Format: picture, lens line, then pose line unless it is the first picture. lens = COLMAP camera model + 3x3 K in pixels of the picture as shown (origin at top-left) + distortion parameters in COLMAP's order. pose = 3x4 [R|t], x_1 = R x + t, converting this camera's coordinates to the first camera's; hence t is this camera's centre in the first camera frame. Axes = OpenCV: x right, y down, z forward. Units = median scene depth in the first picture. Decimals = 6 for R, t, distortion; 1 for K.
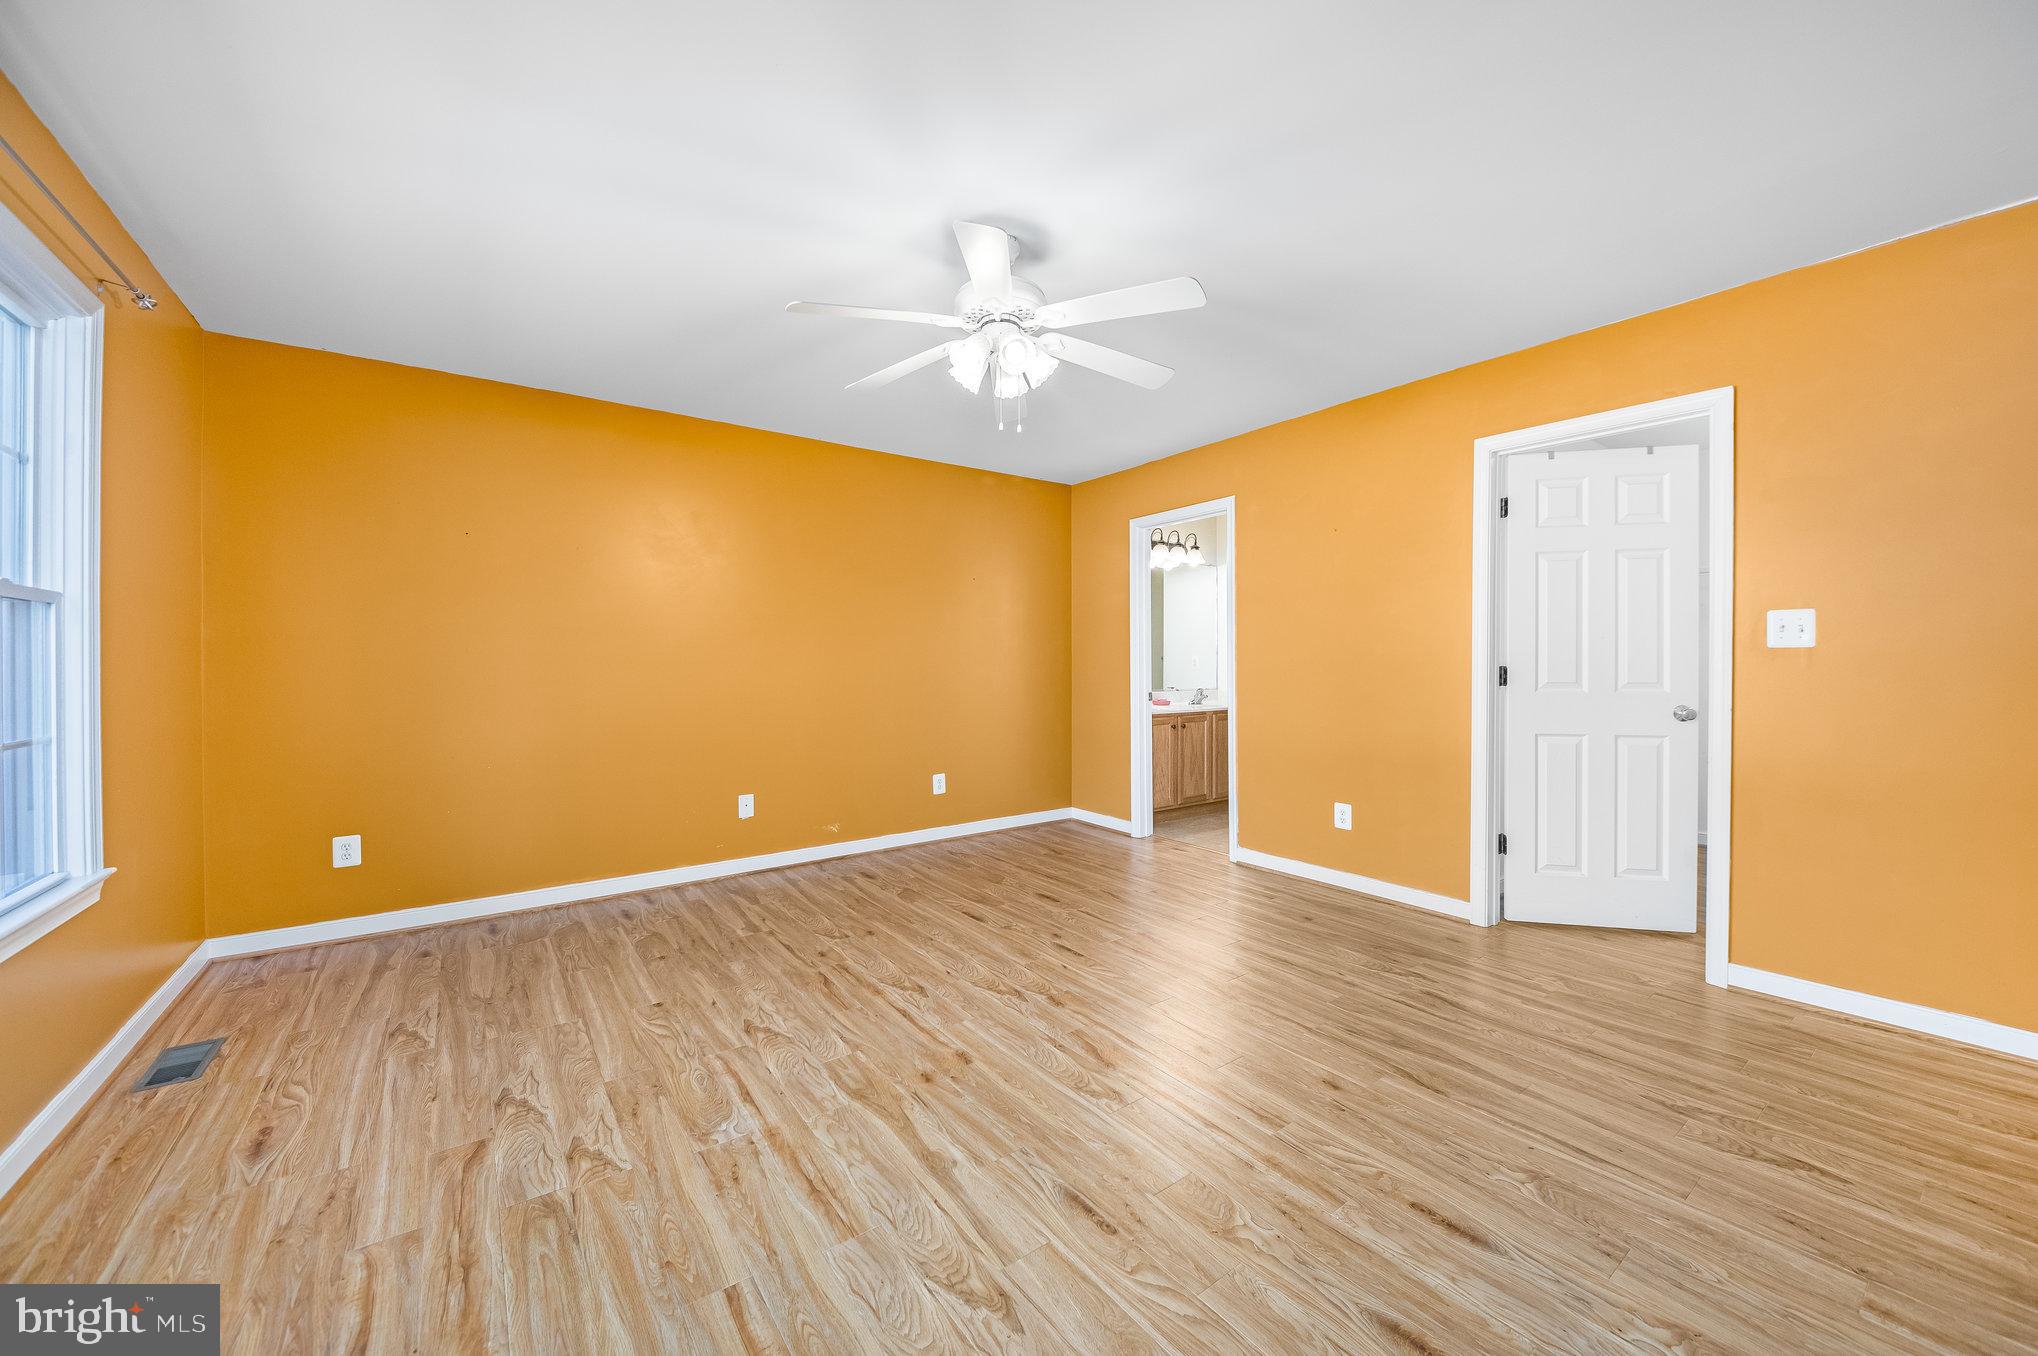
lens RADIAL K [[745.2, 0, 1021.8], [0, 745.2, 668.1], [0, 0, 1]] dist [0.002643, -0.002947]
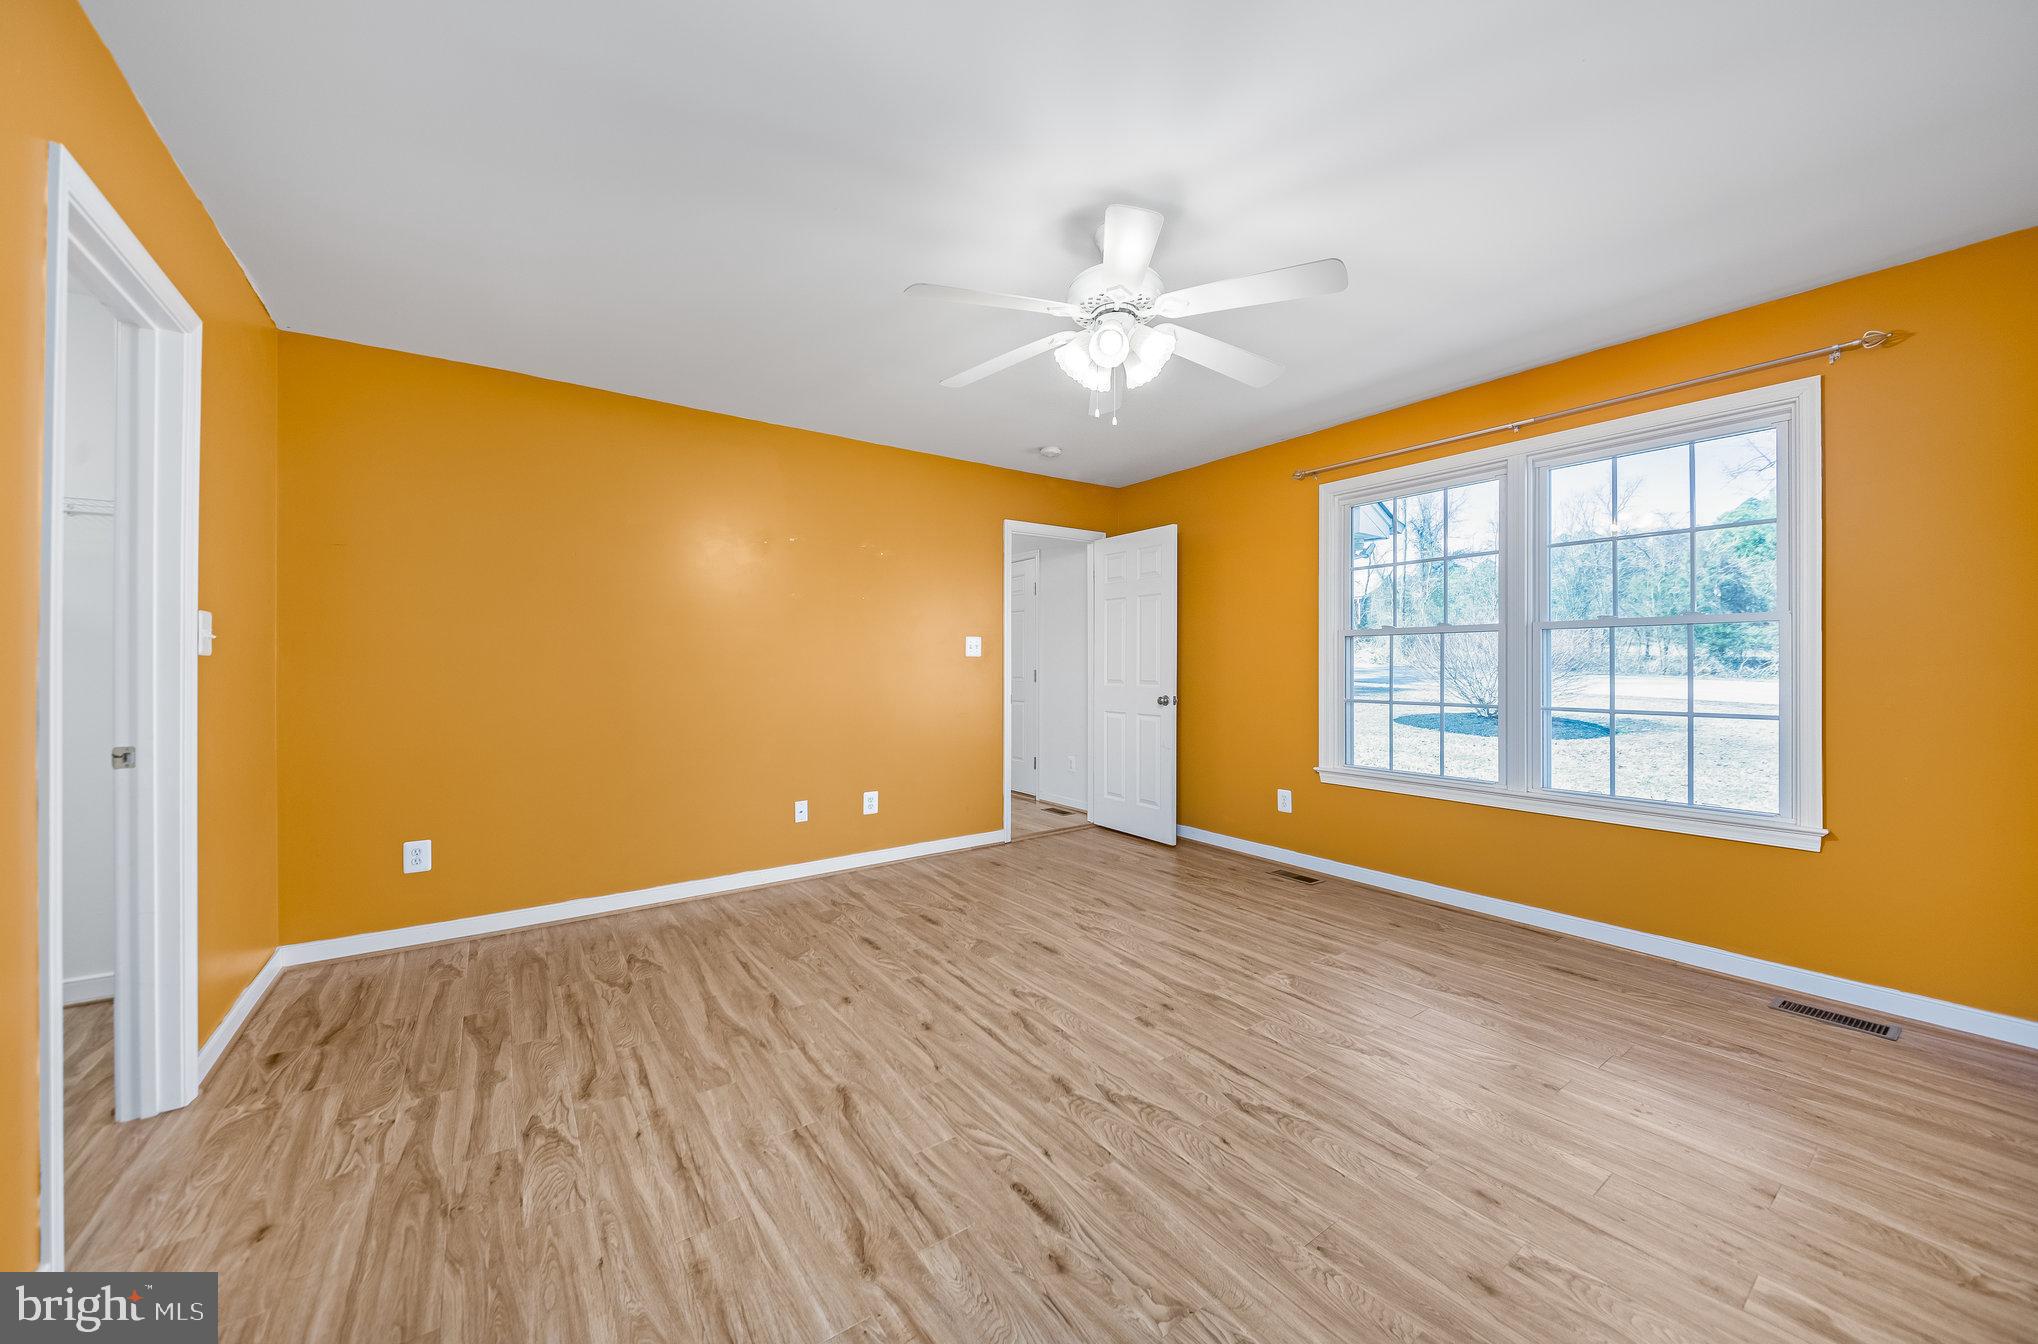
lens RADIAL K [[745.2, 0, 1015.6], [0, 745.2, 667.0], [0, 0, 1]] dist [0.002643, -0.002947]
pose [[-0.999776, 0.006958, 0.020013, 0.086475], [0.007059, 0.999963, 0.004954, -0.017056], [-0.019978, 0.005094, -0.999787, 2.053148]]
